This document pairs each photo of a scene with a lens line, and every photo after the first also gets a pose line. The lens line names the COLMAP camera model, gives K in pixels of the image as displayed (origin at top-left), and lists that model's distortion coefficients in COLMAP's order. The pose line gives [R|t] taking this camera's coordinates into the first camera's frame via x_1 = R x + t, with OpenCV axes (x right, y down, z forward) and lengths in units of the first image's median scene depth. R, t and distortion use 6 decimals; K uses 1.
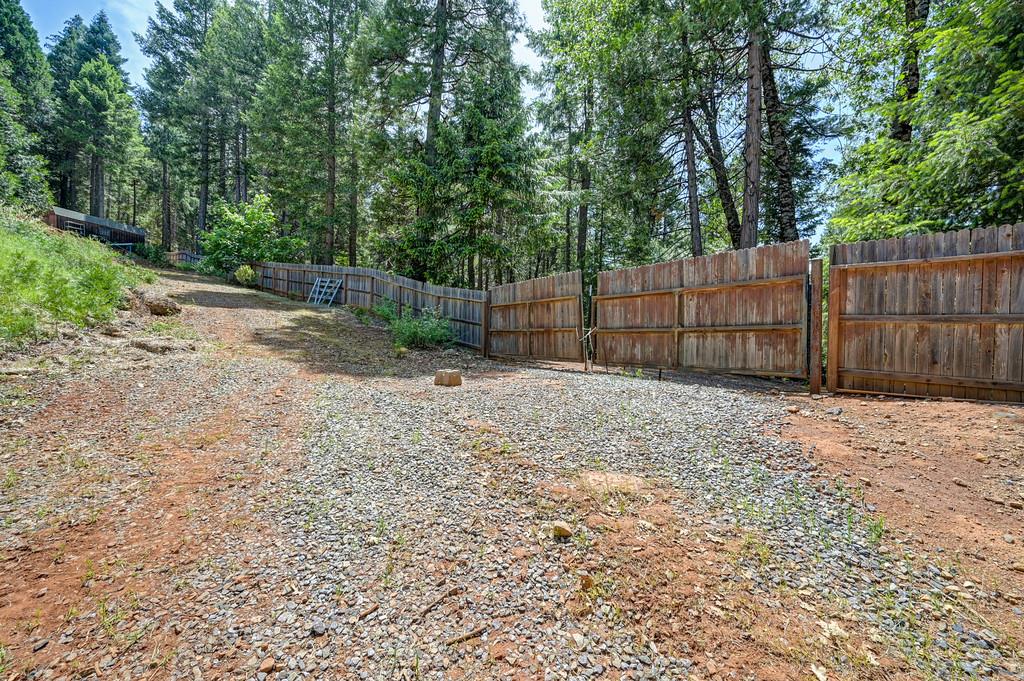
lens RADIAL K [[403.1, 0, 513.3], [0, 403.1, 342.1], [0, 0, 1]] dist [-0.002732, -0.000341]
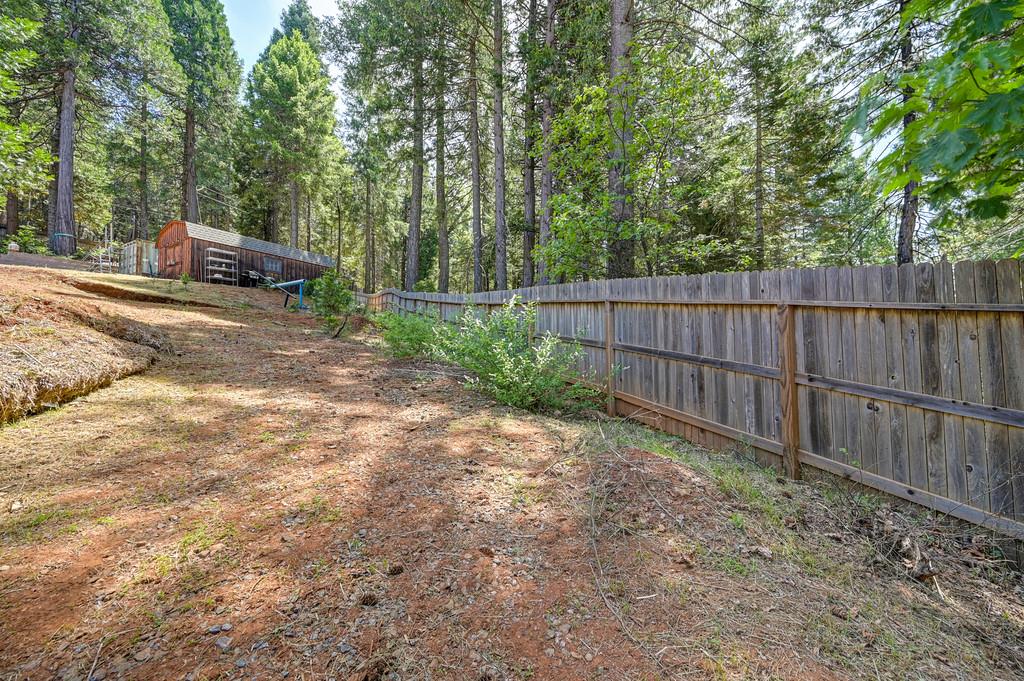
lens RADIAL K [[403.1, 0, 511.4], [0, 403.1, 340.1], [0, 0, 1]] dist [-0.002732, -0.000341]
pose [[0.924024, -0.038051, -0.380436, -0.433806], [0.017149, 0.998159, -0.058182, -0.113613], [0.381950, 0.047237, 0.922975, 0.533941]]
